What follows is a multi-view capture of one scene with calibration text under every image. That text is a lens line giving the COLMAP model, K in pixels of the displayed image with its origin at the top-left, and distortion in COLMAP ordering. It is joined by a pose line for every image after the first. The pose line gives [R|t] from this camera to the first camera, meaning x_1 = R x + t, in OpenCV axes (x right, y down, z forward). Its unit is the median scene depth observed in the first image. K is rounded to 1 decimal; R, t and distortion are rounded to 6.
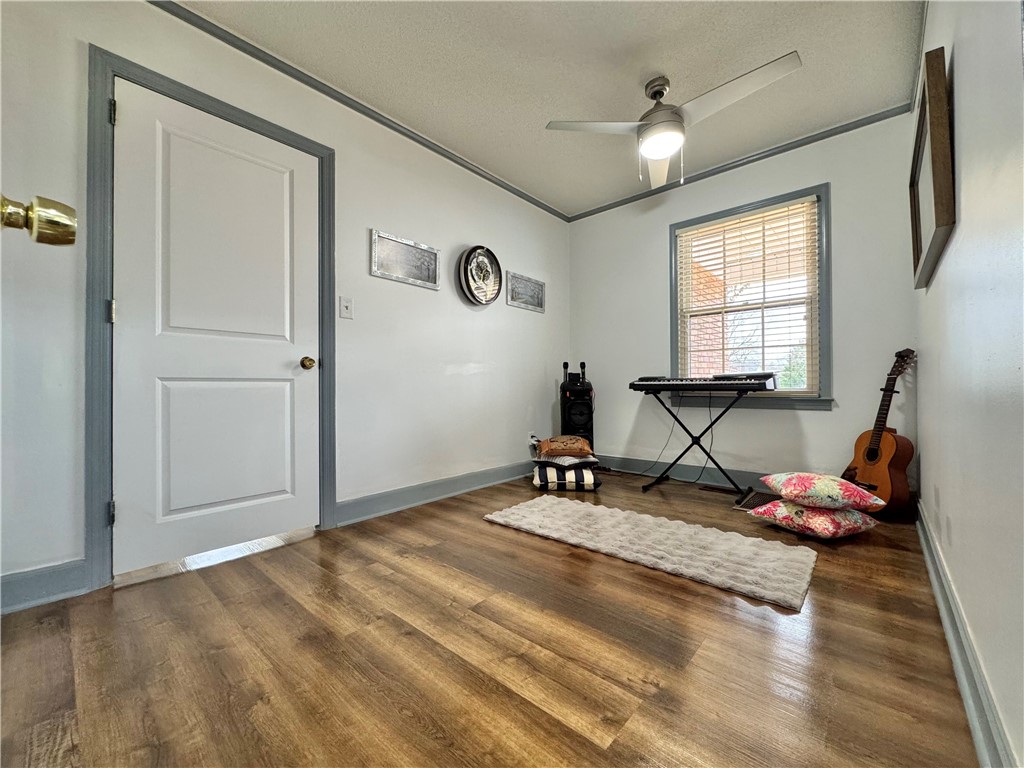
lens RADIAL K [[409.3, 0, 507.0], [0, 409.3, 382.9], [0, 0, 1]] dist [-0.004071, 0.000574]
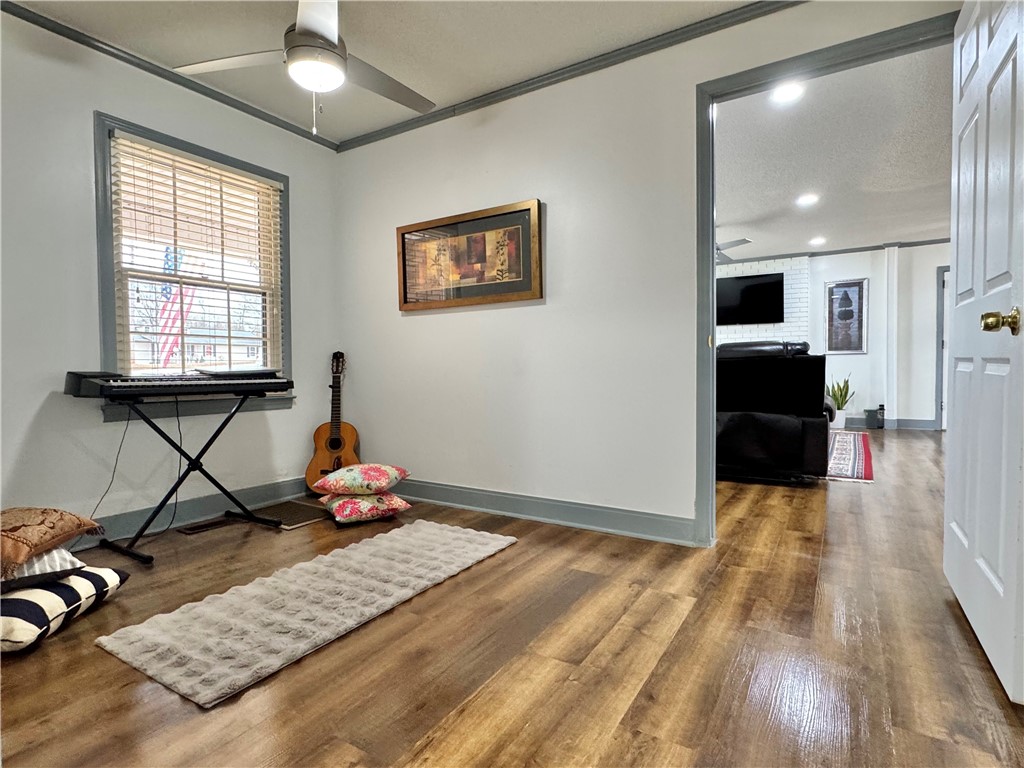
lens RADIAL K [[539.0, 0, 512.0], [0, 539.0, 384.0], [0, 0, 1]] dist [0.002226, 0.000422]
pose [[-0.179150, -0.020665, 0.983605, -0.551022], [-0.003629, 0.999786, 0.020344, -0.018389], [-0.983815, 0.000075, -0.179187, 0.647963]]
